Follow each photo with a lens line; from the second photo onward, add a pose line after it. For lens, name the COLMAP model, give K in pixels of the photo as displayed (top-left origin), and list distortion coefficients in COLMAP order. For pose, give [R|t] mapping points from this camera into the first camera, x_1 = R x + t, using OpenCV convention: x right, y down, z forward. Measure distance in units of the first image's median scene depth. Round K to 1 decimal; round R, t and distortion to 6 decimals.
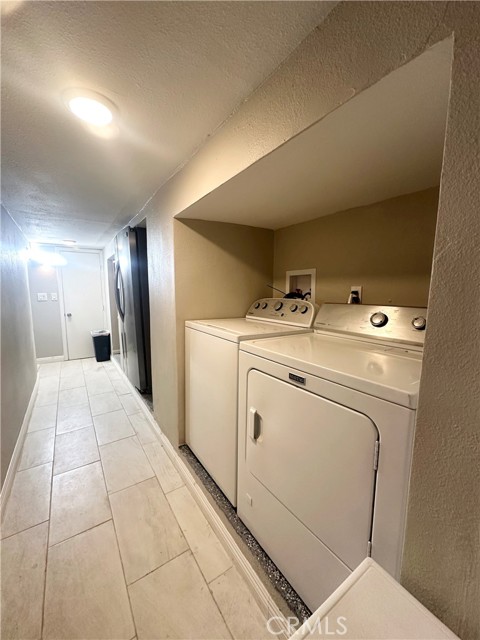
lens RADIAL K [[255.4, 0, 240.5], [0, 255.4, 319.5], [0, 0, 1]] dist [0.001266, 0.000075]
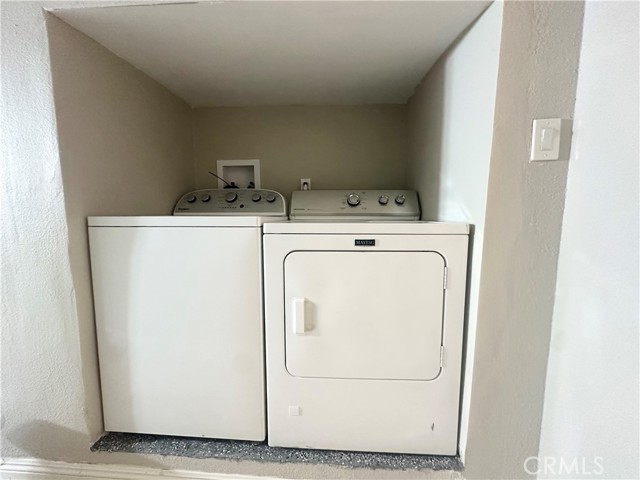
lens RADIAL K [[255.4, 0, 320.8], [0, 255.4, 242.1], [0, 0, 1]] dist [0.001266, 0.000075]
pose [[0.610365, -0.097733, 0.786068, -0.367828], [0.097931, 0.994057, 0.047551, 0.088511], [-0.786043, 0.047957, 0.616309, 0.277425]]
